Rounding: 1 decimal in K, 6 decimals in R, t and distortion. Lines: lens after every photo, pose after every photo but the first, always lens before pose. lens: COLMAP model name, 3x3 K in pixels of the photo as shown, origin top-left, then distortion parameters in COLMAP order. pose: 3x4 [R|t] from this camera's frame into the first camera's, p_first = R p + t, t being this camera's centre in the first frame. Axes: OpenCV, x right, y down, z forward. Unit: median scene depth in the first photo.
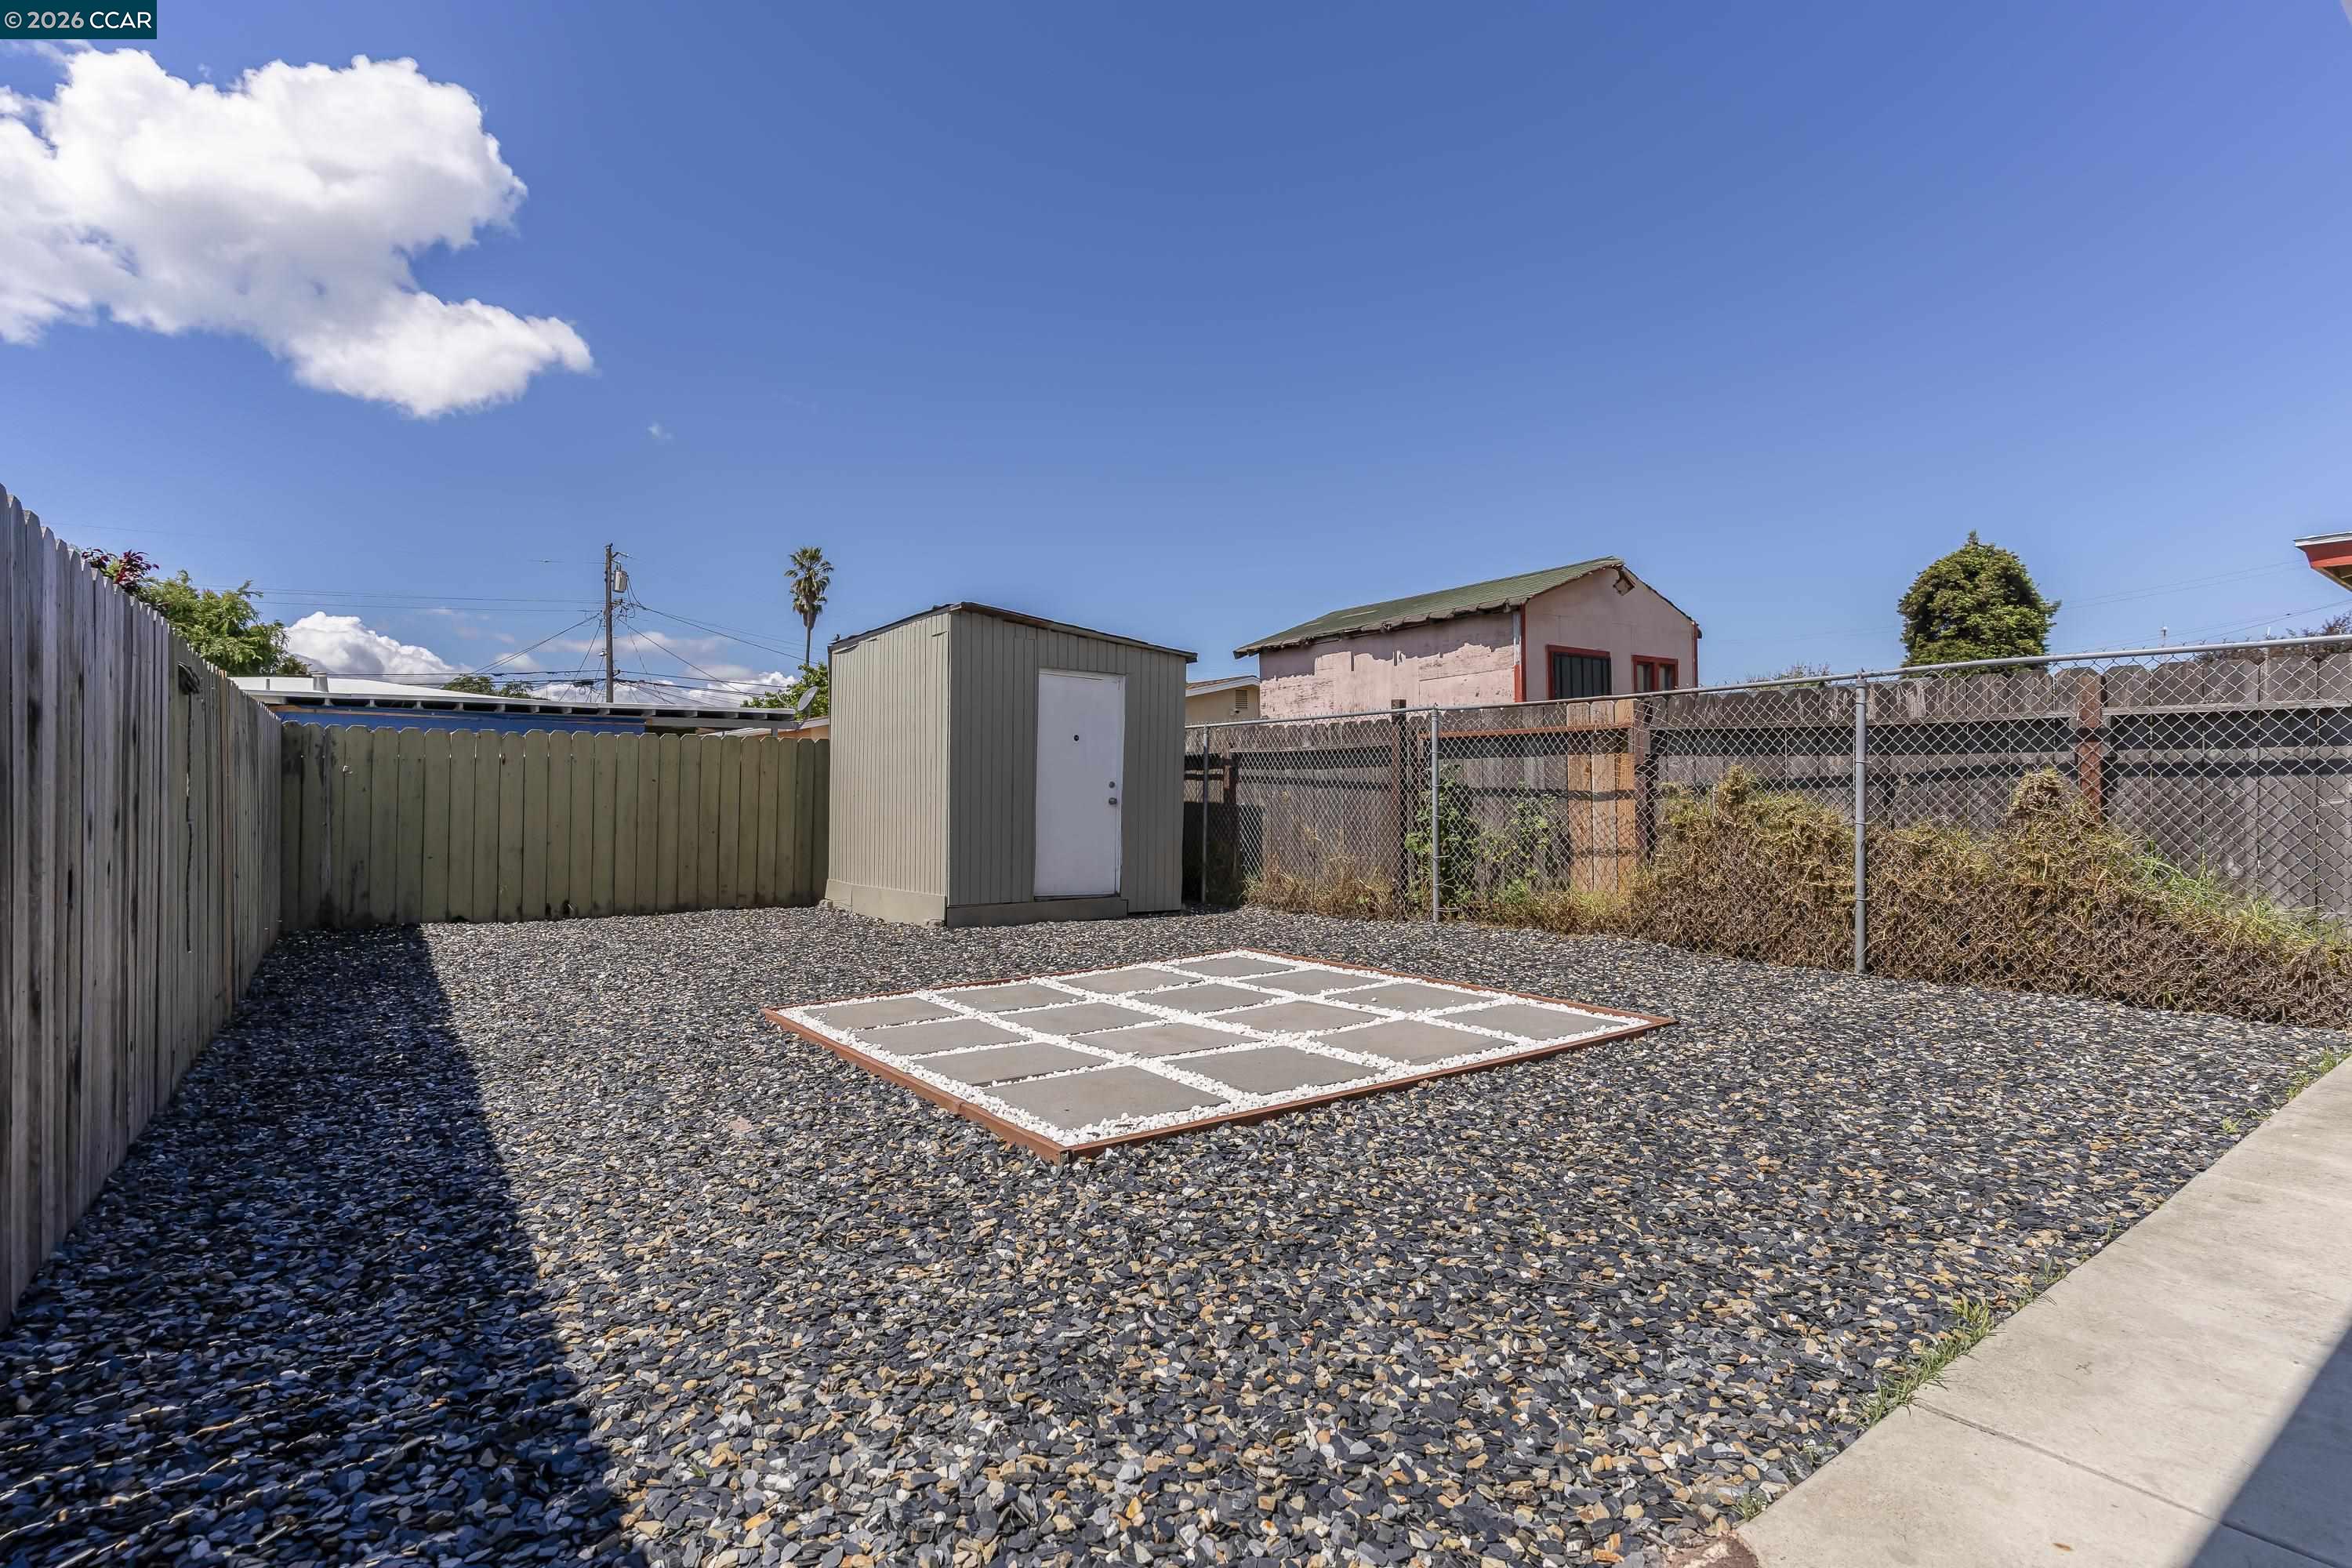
lens RADIAL K [[1119.9, 0, 1157.6], [0, 1119.9, 789.1], [0, 0, 1]] dist [0.003451, 0.000732]
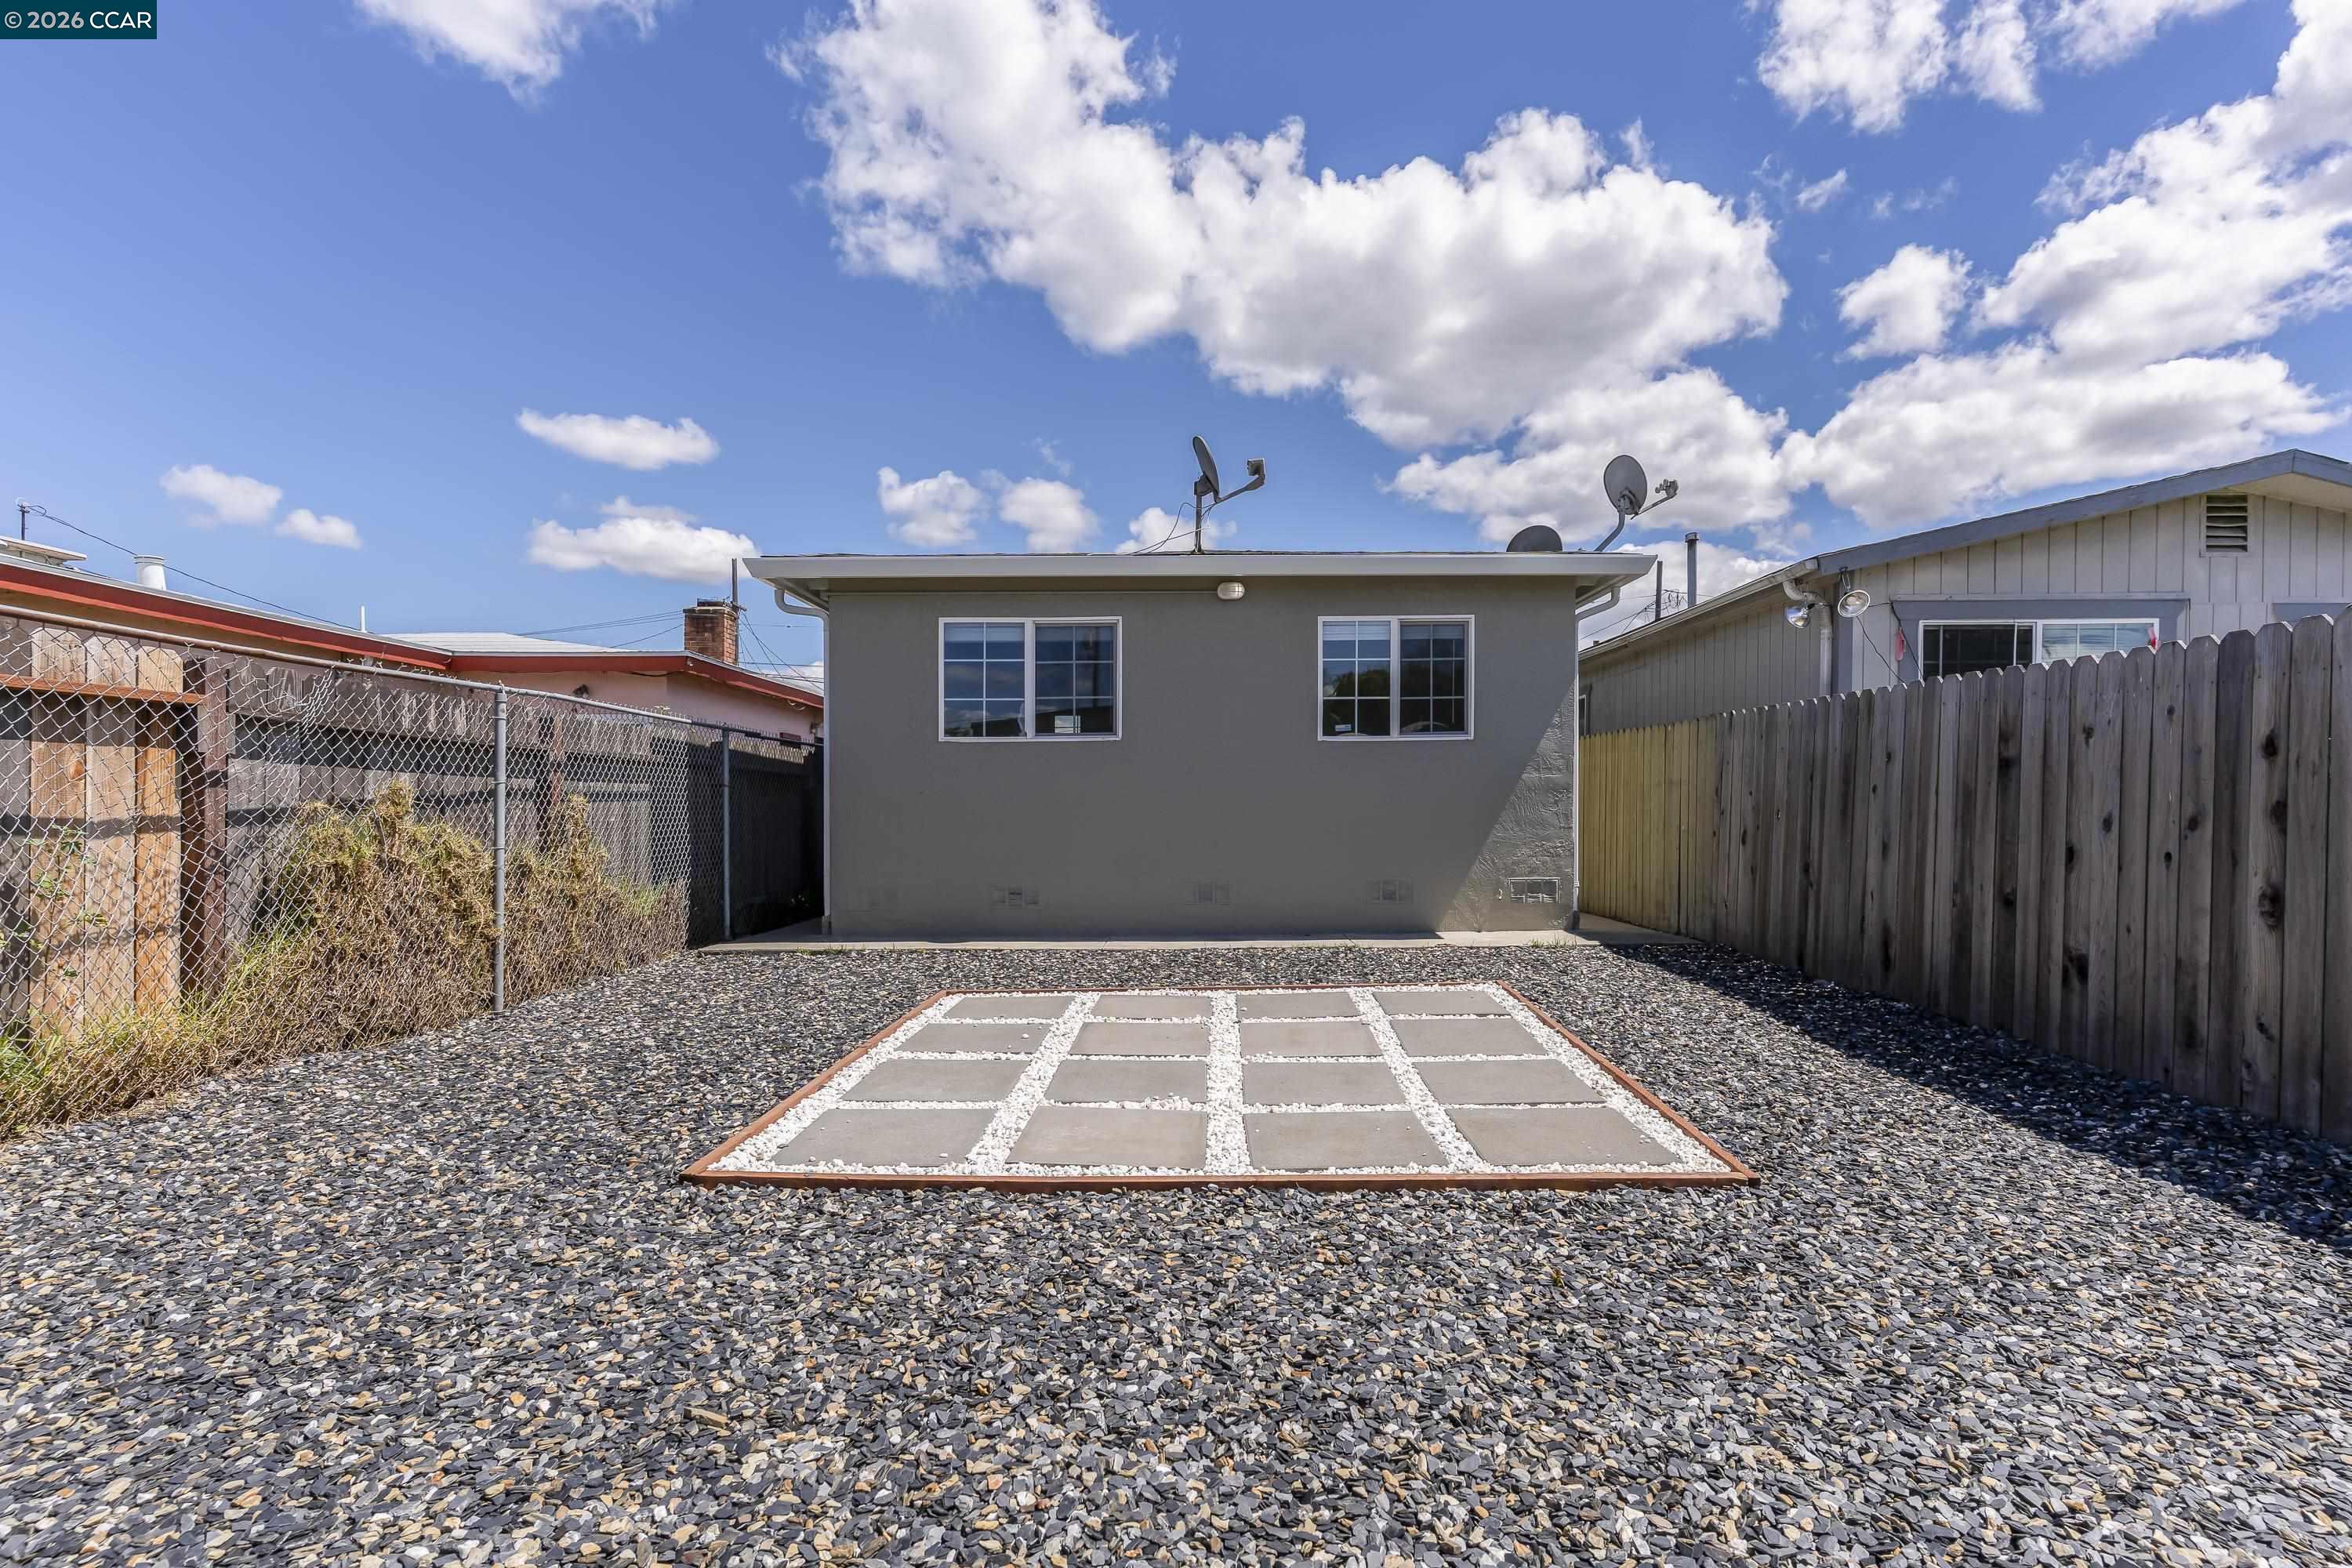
lens RADIAL K [[1134.9, 0, 1215.9], [0, 1134.9, 844.1], [0, 0, 1]] dist [0.004480, 0.000103]
pose [[-0.822638, -0.011486, 0.568450, -0.242614], [0.007582, 0.999485, 0.031167, 0.001105], [-0.568515, 0.029949, -0.822128, 0.874150]]
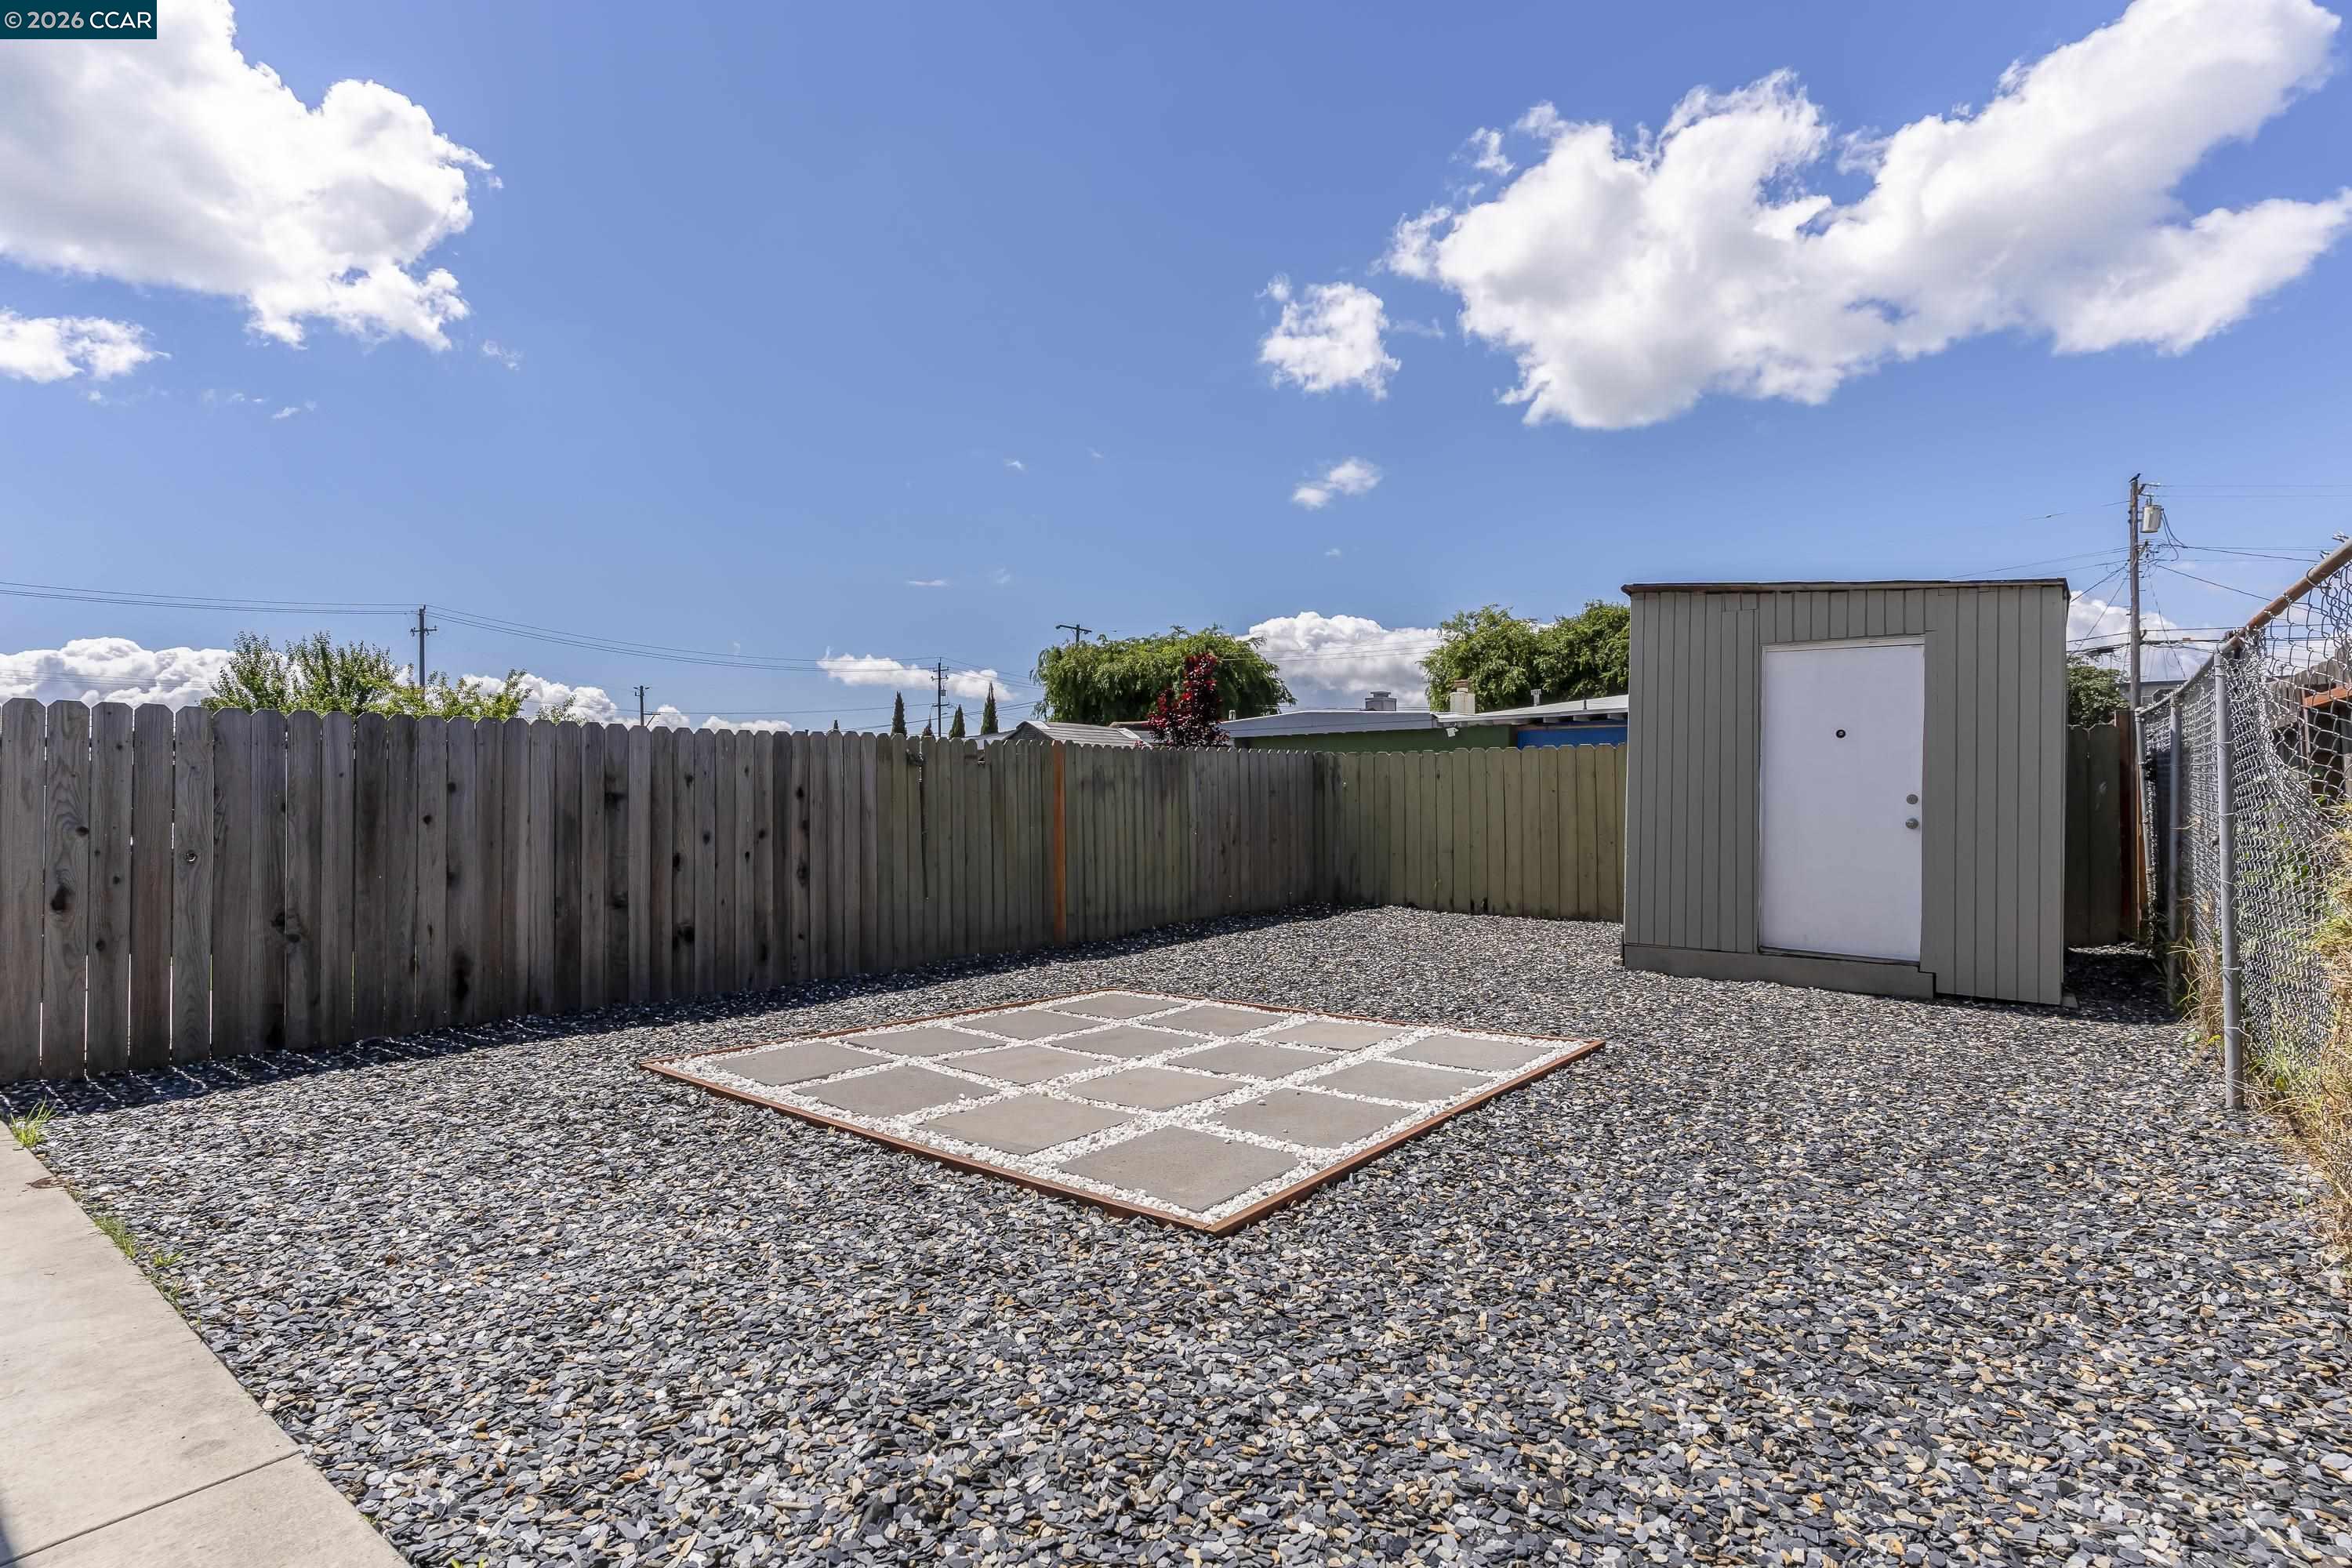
lens RADIAL K [[1140.3, 0, 1154.8], [0, 1140.3, 783.5], [0, 0, 1]] dist [-0.002054, 0.001562]
pose [[0.268825, -0.006384, -0.963168, 0.493018], [0.015120, 0.999883, -0.002407, -0.018463], [0.963070, -0.013916, 0.268890, 0.372898]]
